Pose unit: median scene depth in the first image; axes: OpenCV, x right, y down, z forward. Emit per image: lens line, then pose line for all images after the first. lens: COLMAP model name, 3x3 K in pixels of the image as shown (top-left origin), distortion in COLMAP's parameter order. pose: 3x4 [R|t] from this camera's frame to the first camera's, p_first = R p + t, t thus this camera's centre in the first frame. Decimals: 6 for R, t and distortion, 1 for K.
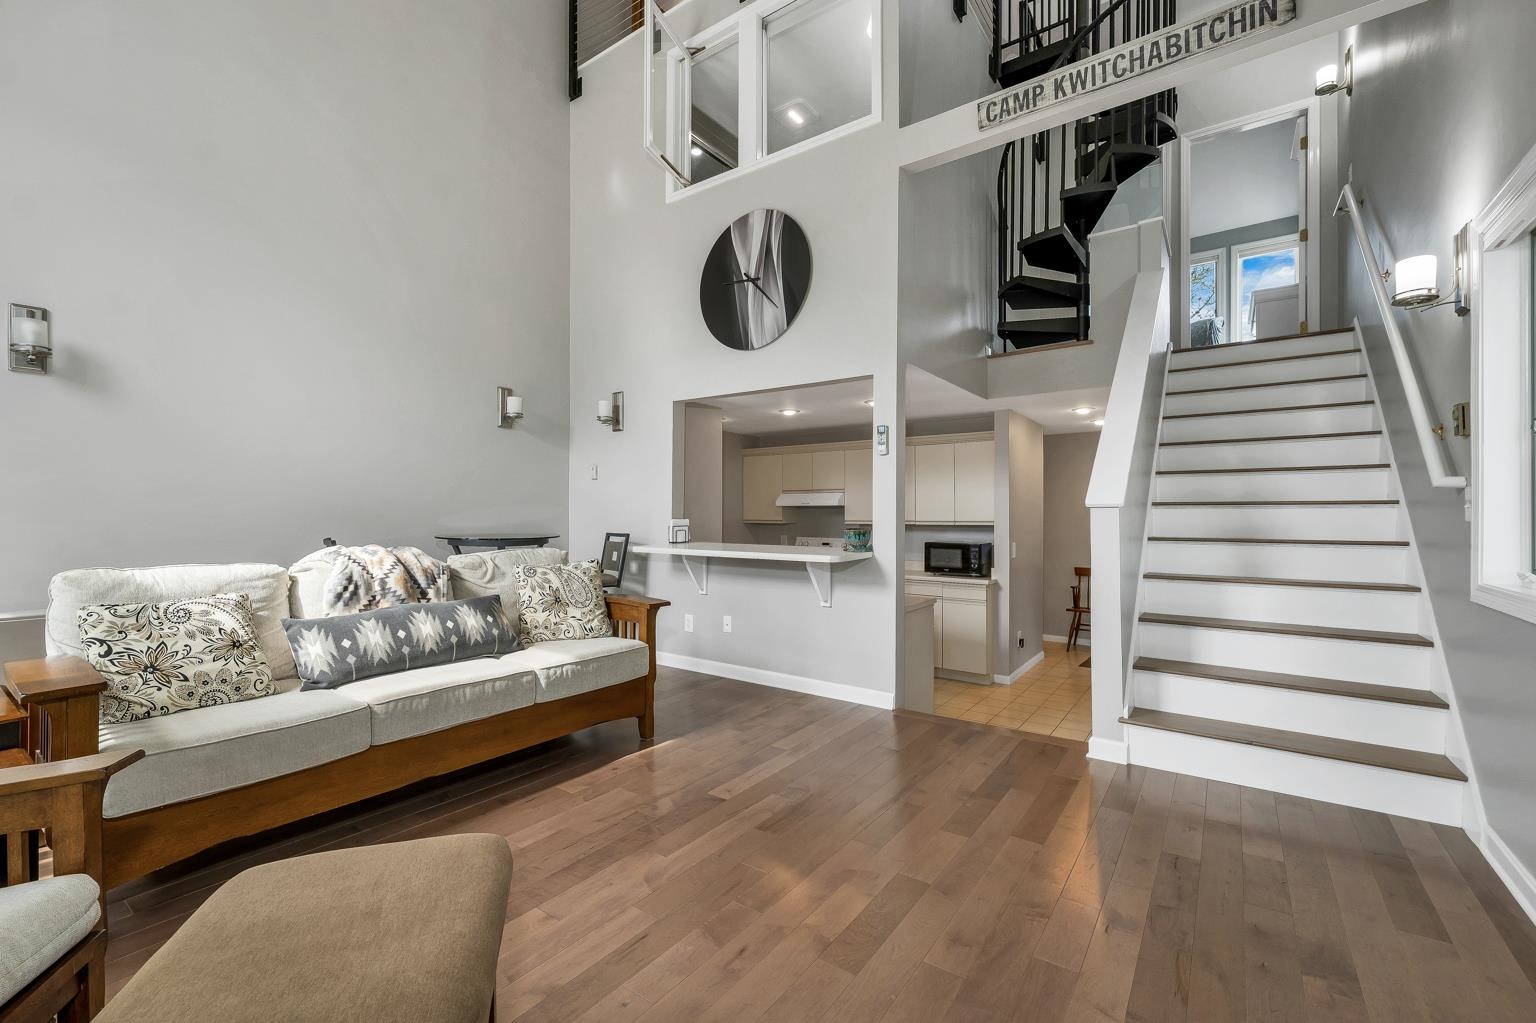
lens RADIAL K [[642.6, 0, 768.0], [0, 642.6, 511.5], [0, 0, 1]] dist [0.001029, -0.000110]
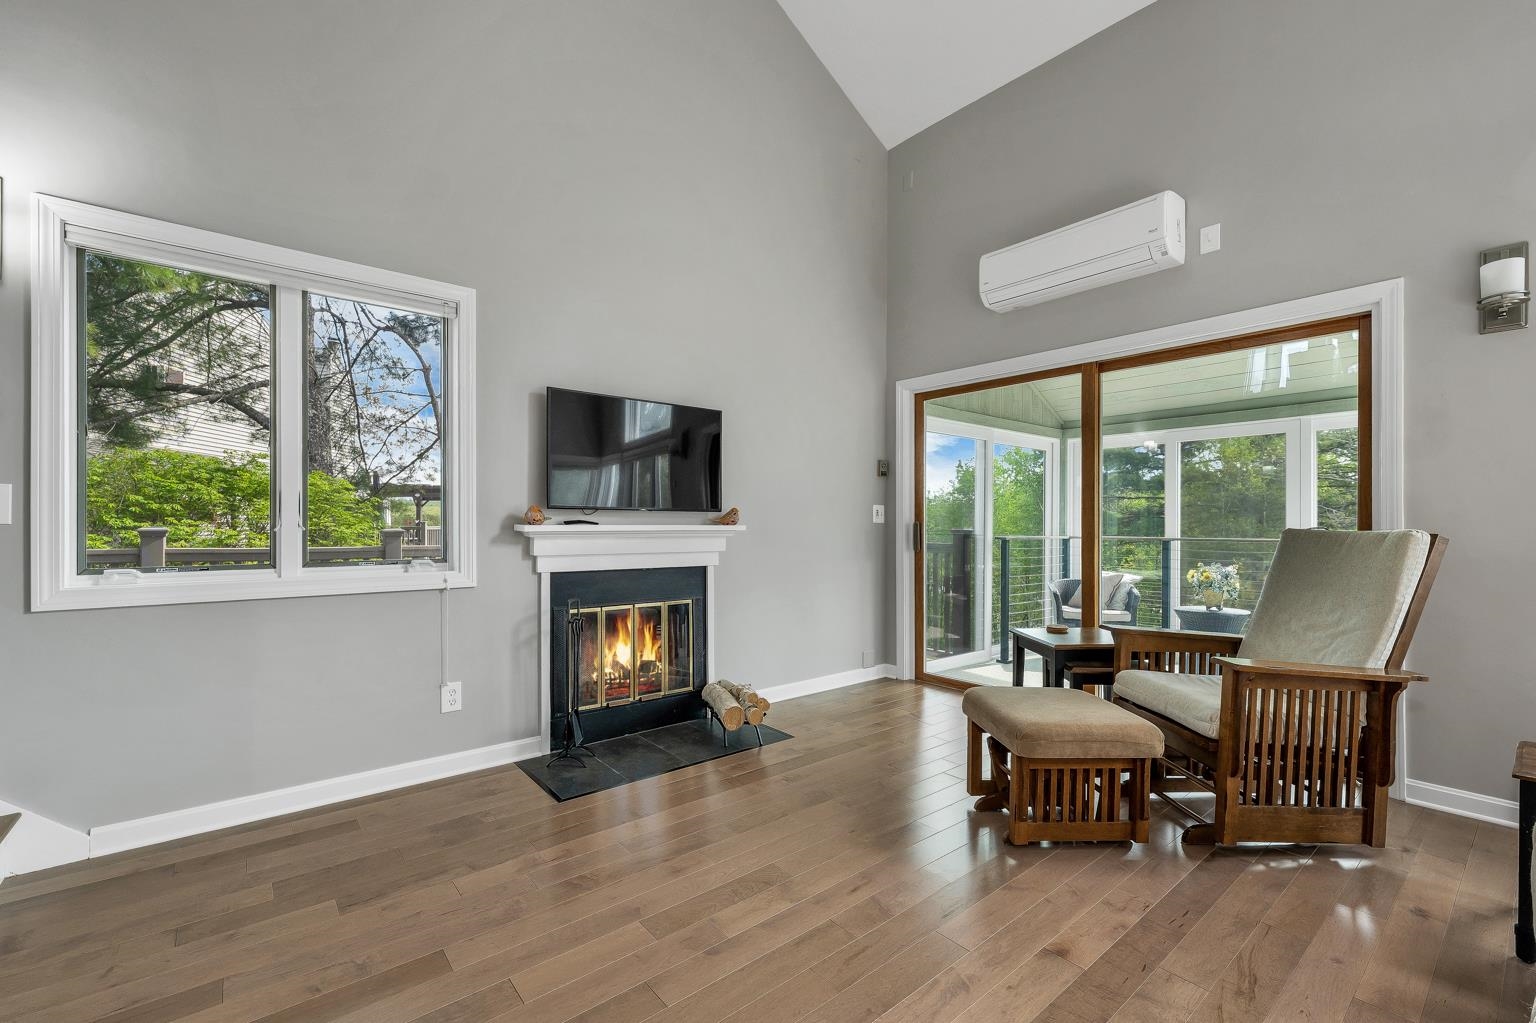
lens RADIAL K [[651.0, 0, 764.0], [0, 651.0, 523.5], [0, 0, 1]] dist [0.003893, -0.000146]
pose [[-0.965851, -0.003412, 0.259076, -0.081569], [-0.004612, 0.999981, -0.004026, 0.007923], [-0.259058, -0.005083, -0.965849, 0.964869]]
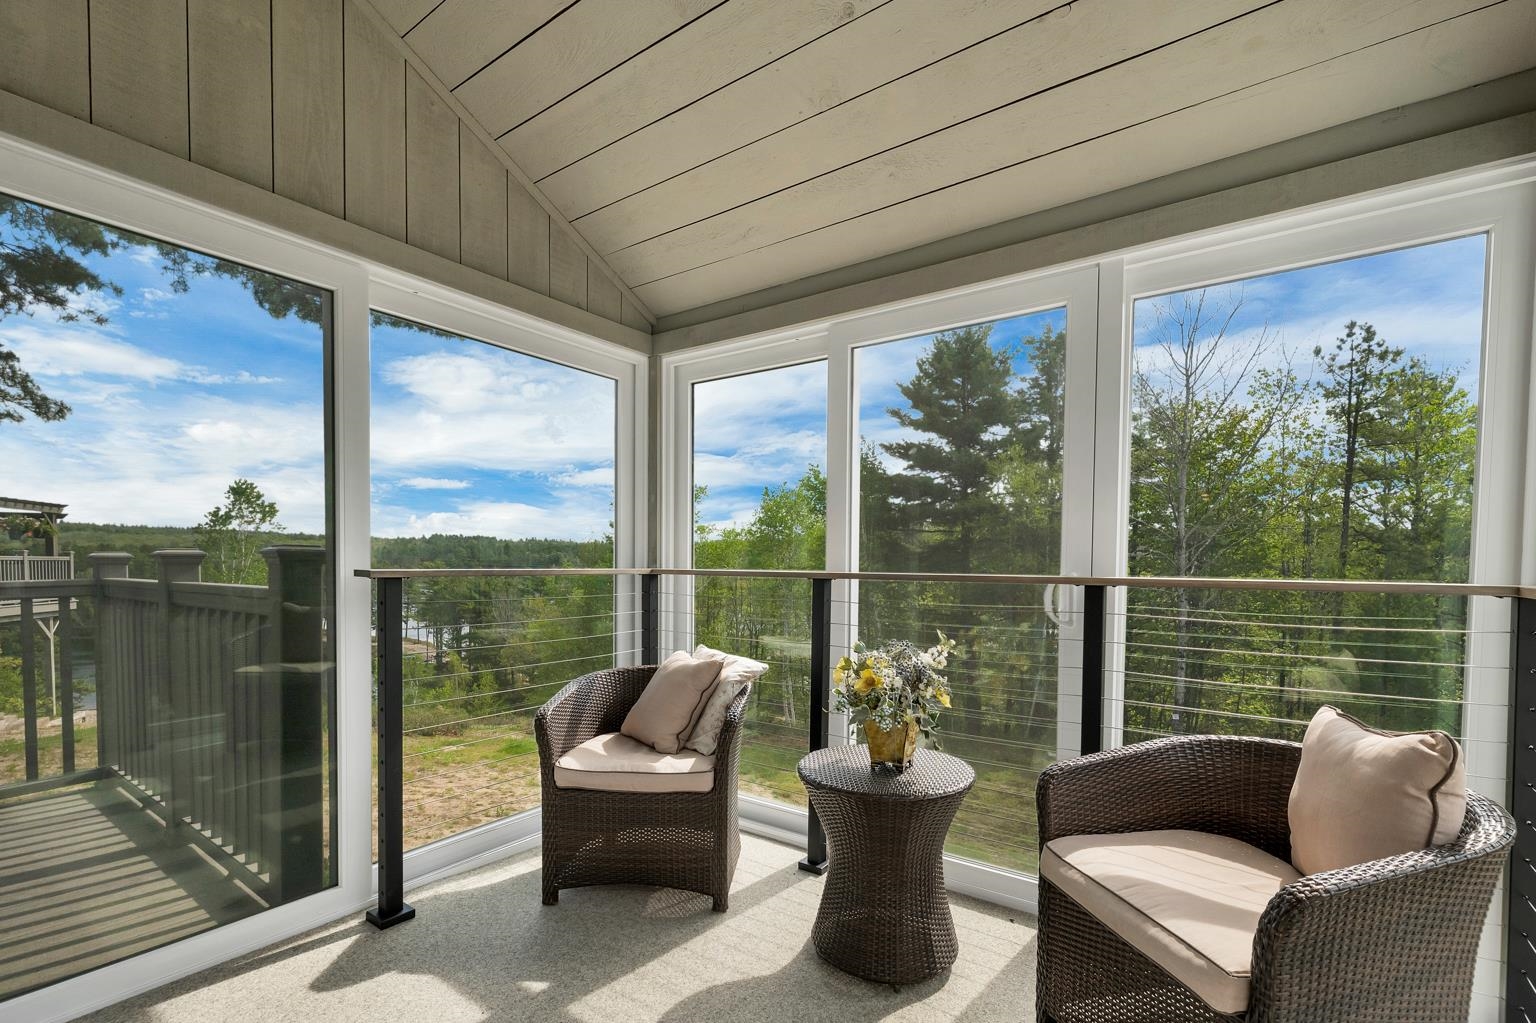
lens RADIAL K [[665.7, 0, 790.8], [0, 665.7, 570.2], [0, 0, 1]] dist [-0.001180, -0.000166]
pose [[-0.999790, -0.002823, -0.020306, -0.537994], [-0.003045, 0.999936, 0.010877, 0.021219], [0.020274, 0.010936, -0.999735, -0.063473]]
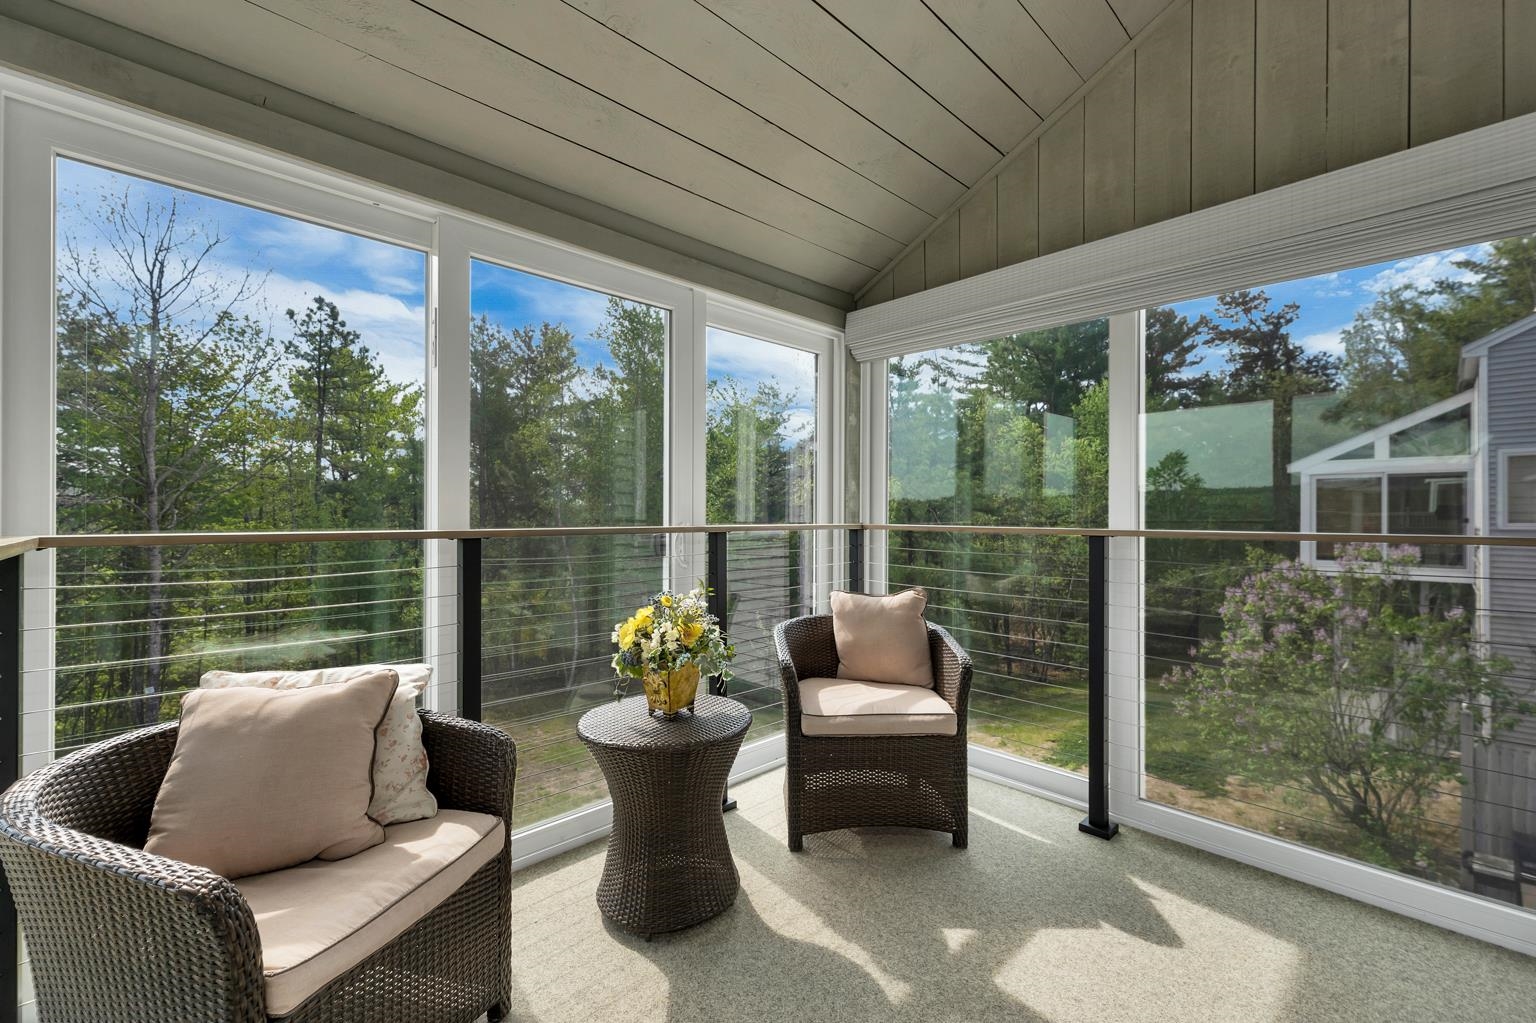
lens RADIAL K [[648.1, 0, 769.9], [0, 648.1, 497.9], [0, 0, 1]] dist [0.002780, -0.000189]
pose [[-0.180683, -0.023627, -0.983257, -0.136220], [0.002805, 0.999695, -0.024537, 0.018478], [0.983537, -0.007192, -0.180562, -0.394654]]
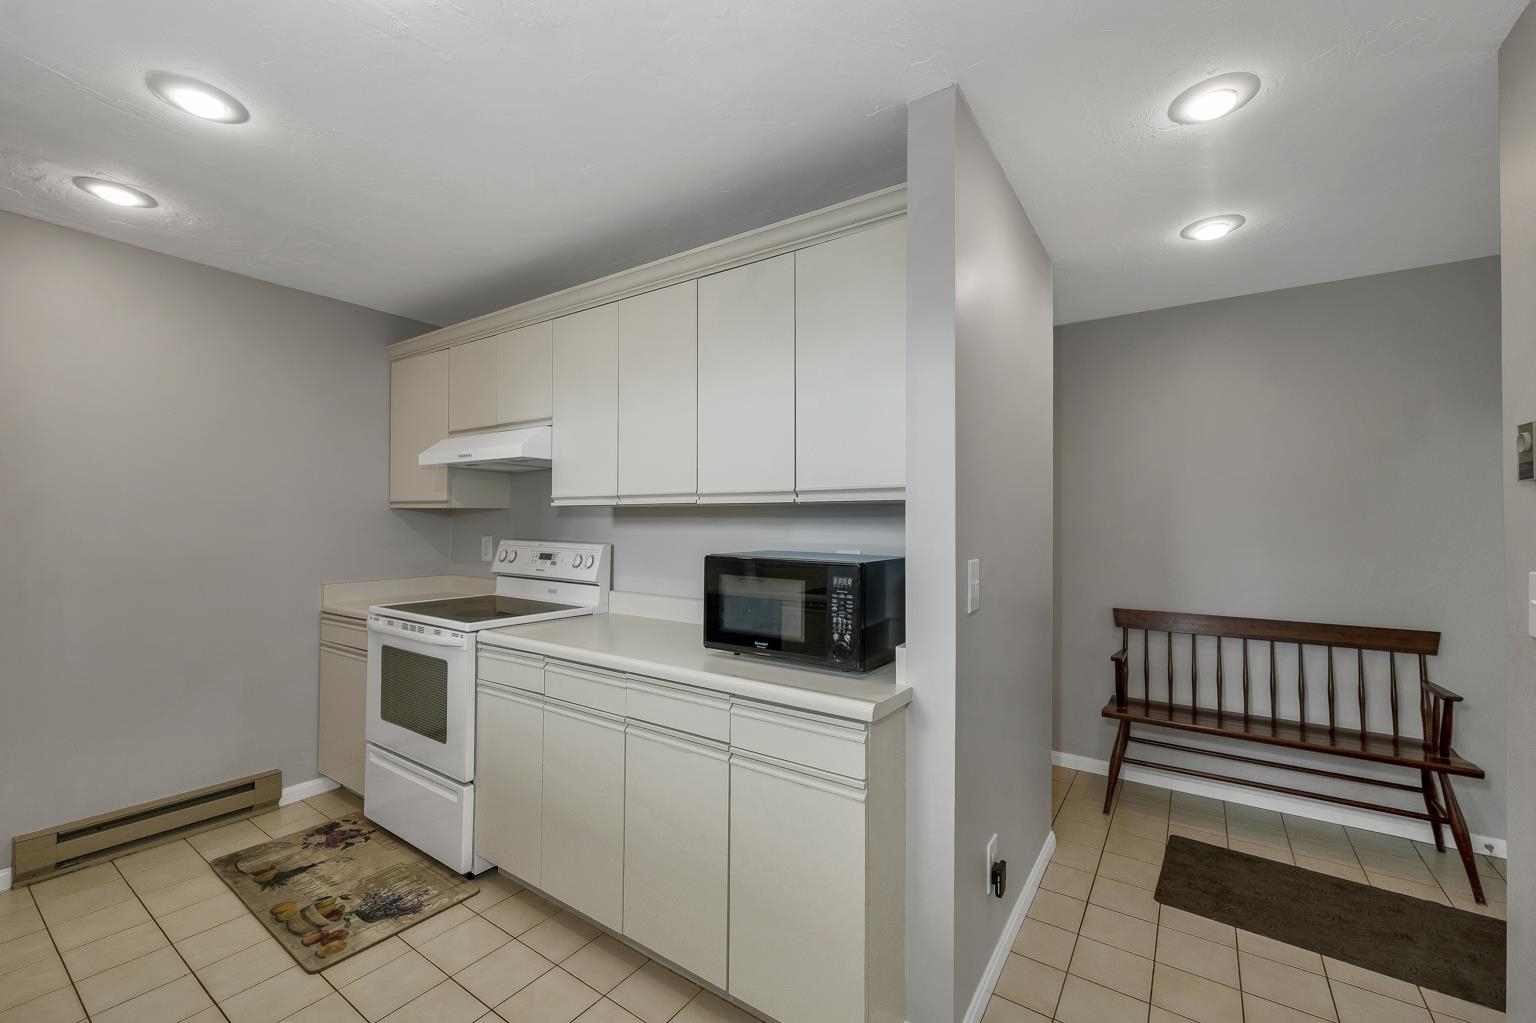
lens RADIAL K [[622.1, 0, 768.0], [0, 622.1, 511.5], [0, 0, 1]] dist [0.000579, -0.000426]
pose [[0.999865, 0.004596, 0.015751, 0.439773], [-0.004407, 0.999918, -0.012022, 0.047107], [-0.015805, 0.011951, 0.999804, 1.106008]]
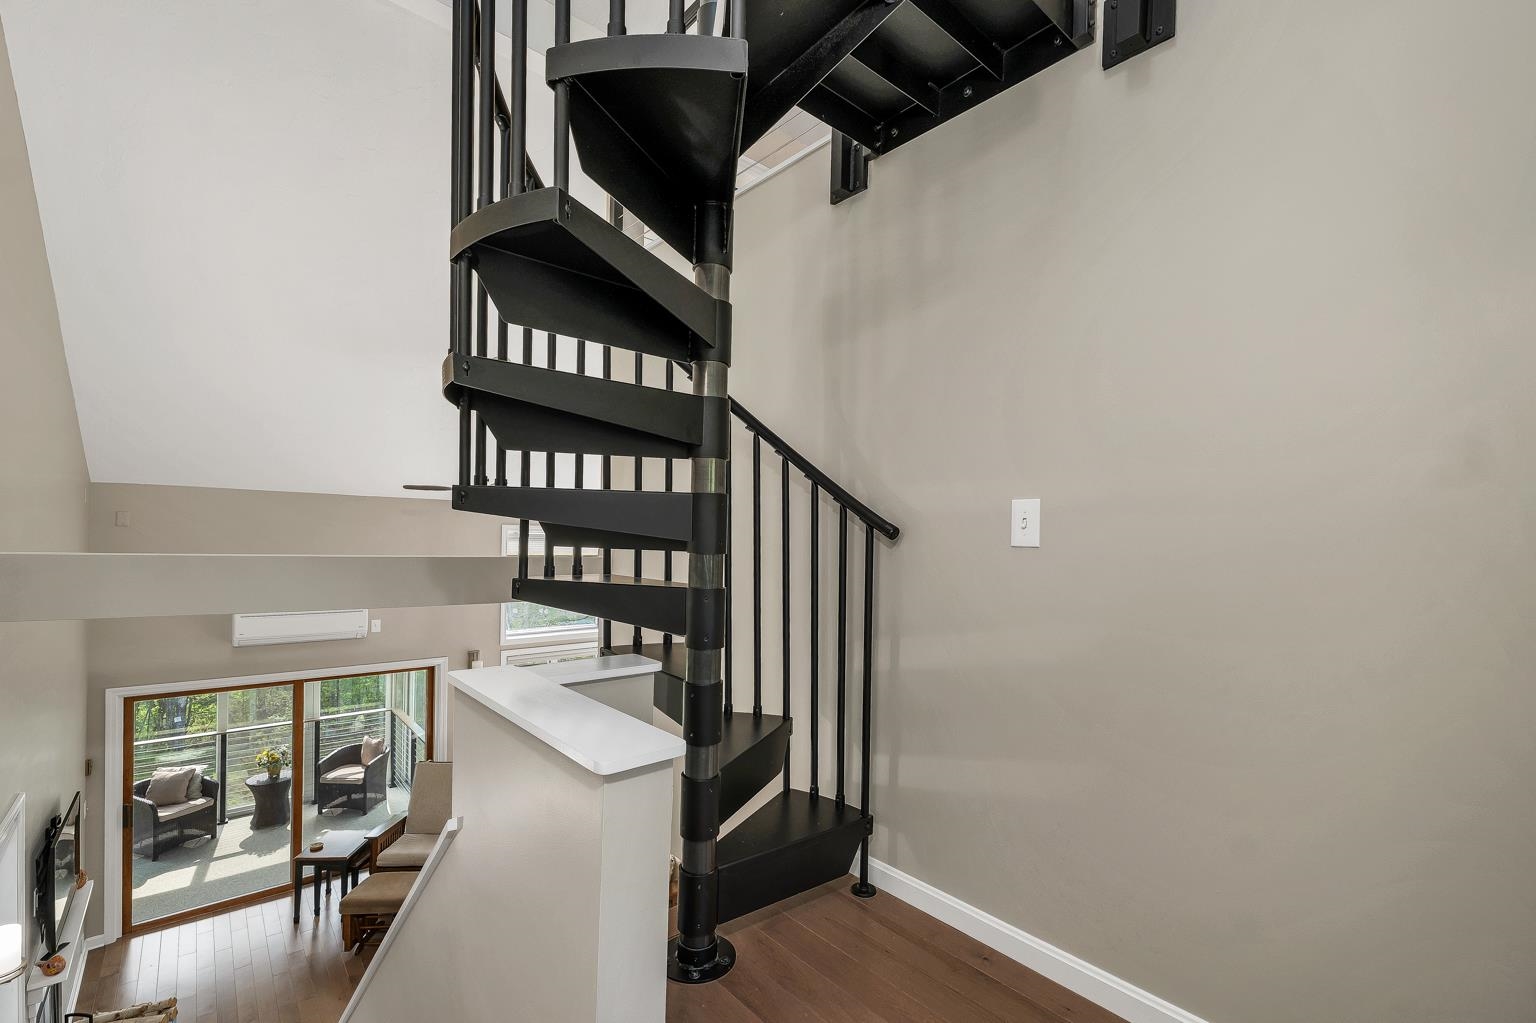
lens RADIAL K [[674.7, 0, 777.6], [0, 674.7, 547.7], [0, 0, 1]] dist [0.010636, -0.000121]
pose [[-0.231856, 0.013935, -0.972650, 1.081775], [-0.022945, 0.999541, 0.019790, -0.626712], [0.972479, 0.026906, -0.231430, 1.459895]]
